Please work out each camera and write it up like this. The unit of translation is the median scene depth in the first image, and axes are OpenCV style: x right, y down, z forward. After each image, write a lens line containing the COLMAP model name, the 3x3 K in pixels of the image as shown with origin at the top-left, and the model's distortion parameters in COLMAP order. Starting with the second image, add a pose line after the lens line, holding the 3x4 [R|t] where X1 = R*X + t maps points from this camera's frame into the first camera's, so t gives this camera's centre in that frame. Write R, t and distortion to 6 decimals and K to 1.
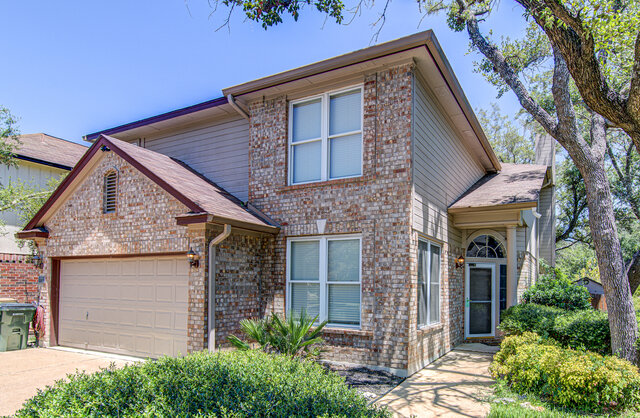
lens RADIAL K [[436.7, 0, 320.6], [0, 436.7, 259.2], [0, 0, 1]] dist [0.002883, 0.001259]
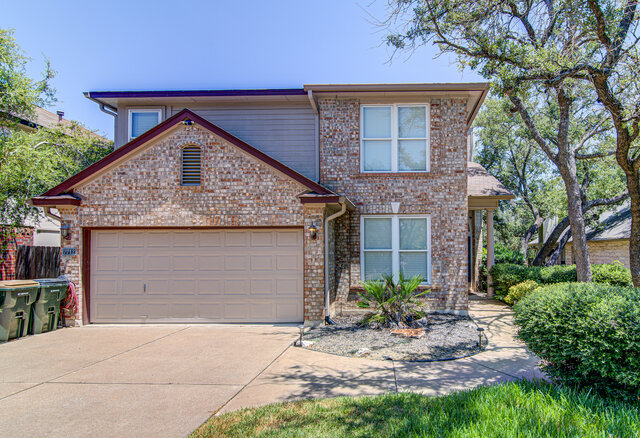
lens RADIAL K [[465.5, 0, 366.0], [0, 465.5, 221.0], [0, 0, 1]] dist [-0.000472, -0.000586]
pose [[0.880435, 0.018345, 0.473811, -0.706564], [-0.012104, 0.999795, -0.016220, -0.011035], [-0.474011, 0.008545, 0.880477, -0.169754]]
